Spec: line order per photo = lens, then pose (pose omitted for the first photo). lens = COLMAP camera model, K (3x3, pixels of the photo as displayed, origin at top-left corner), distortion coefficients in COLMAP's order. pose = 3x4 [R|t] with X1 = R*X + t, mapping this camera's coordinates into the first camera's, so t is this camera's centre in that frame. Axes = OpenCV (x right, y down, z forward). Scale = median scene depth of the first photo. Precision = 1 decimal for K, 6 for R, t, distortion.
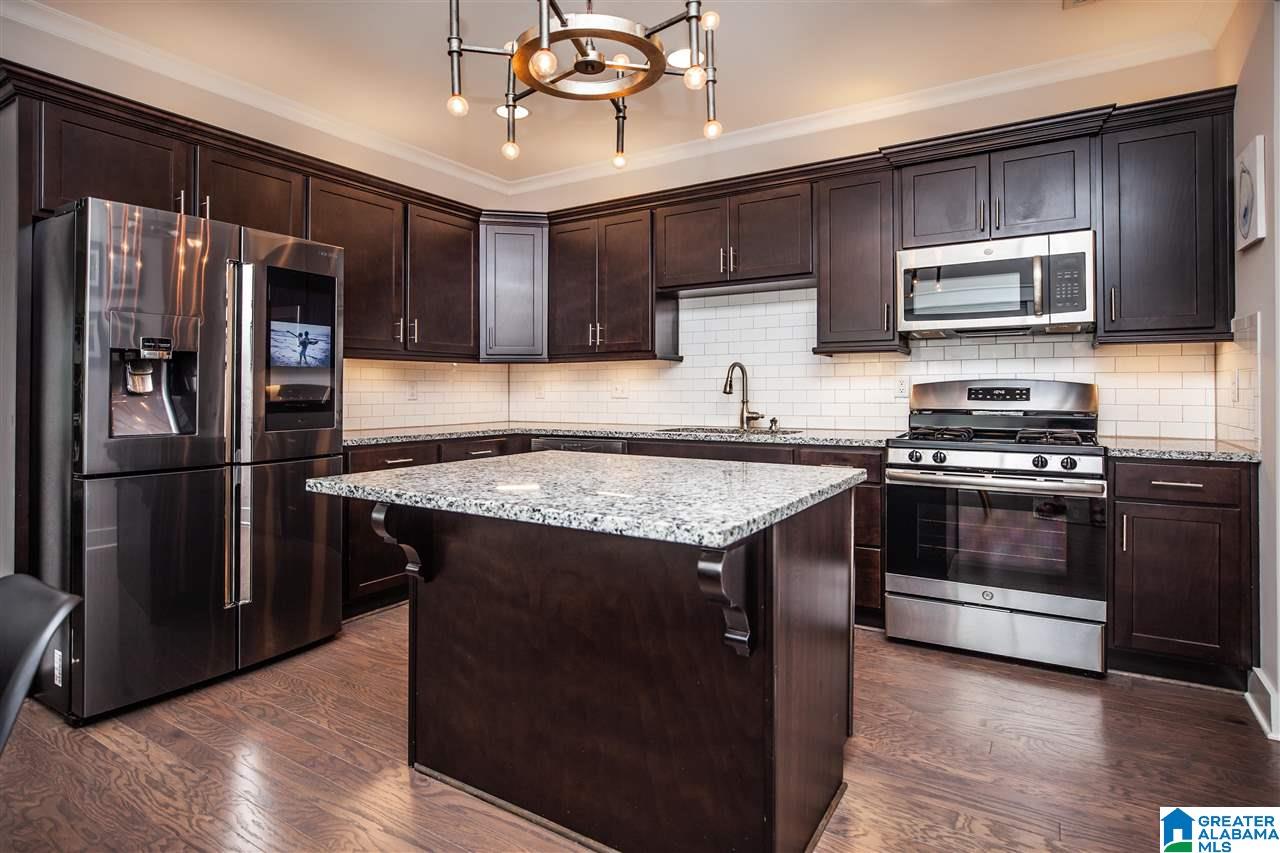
lens RADIAL K [[683.3, 0, 556.7], [0, 683.3, 385.0], [0, 0, 1]] dist [-0.014307, 0.009886]
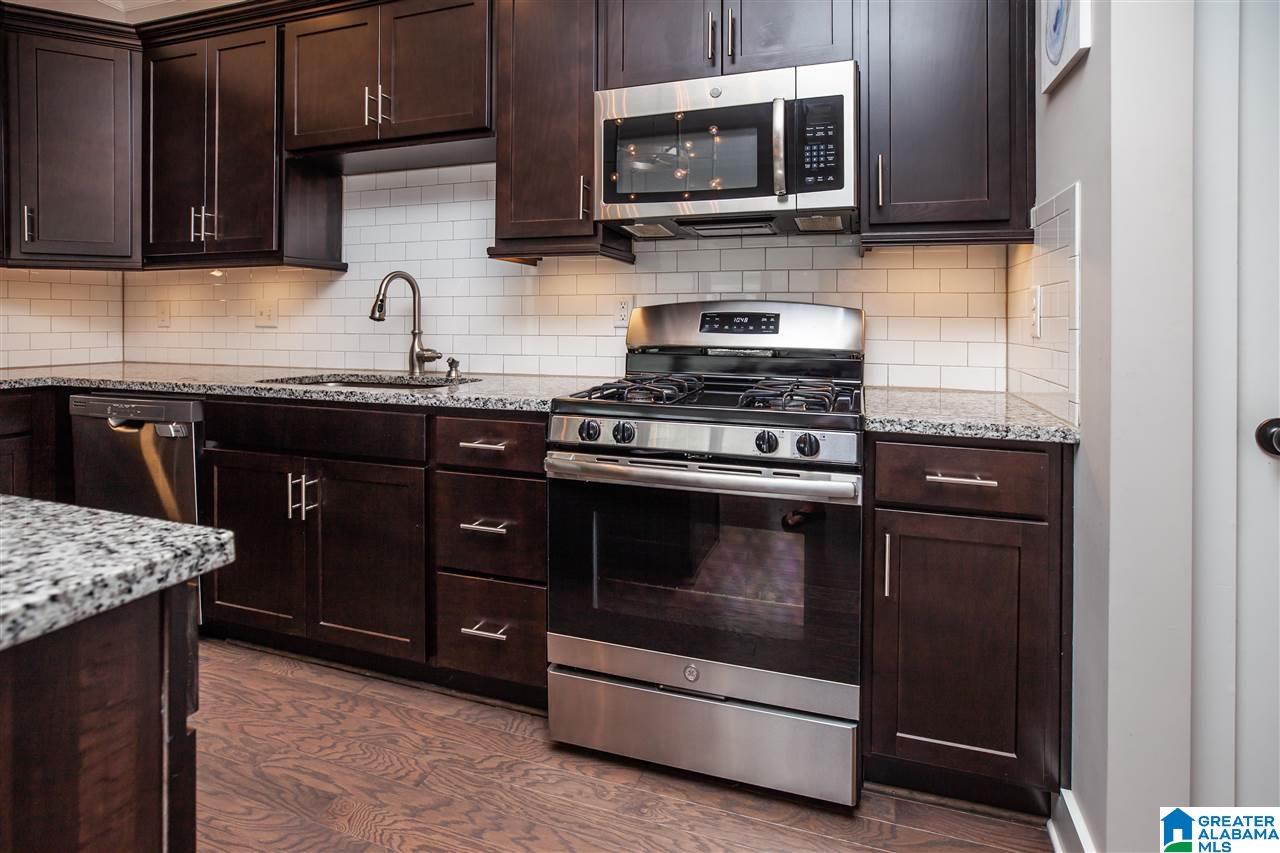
lens RADIAL K [[648.8, 0, 662.5], [0, 648.8, 312.5], [0, 0, 1]] dist [-0.007632, 0.006265]
pose [[0.950058, 0.013509, 0.311780, 0.395408], [-0.012267, 0.999907, -0.005945, 0.007803], [-0.311832, 0.001823, 0.950136, 0.442066]]
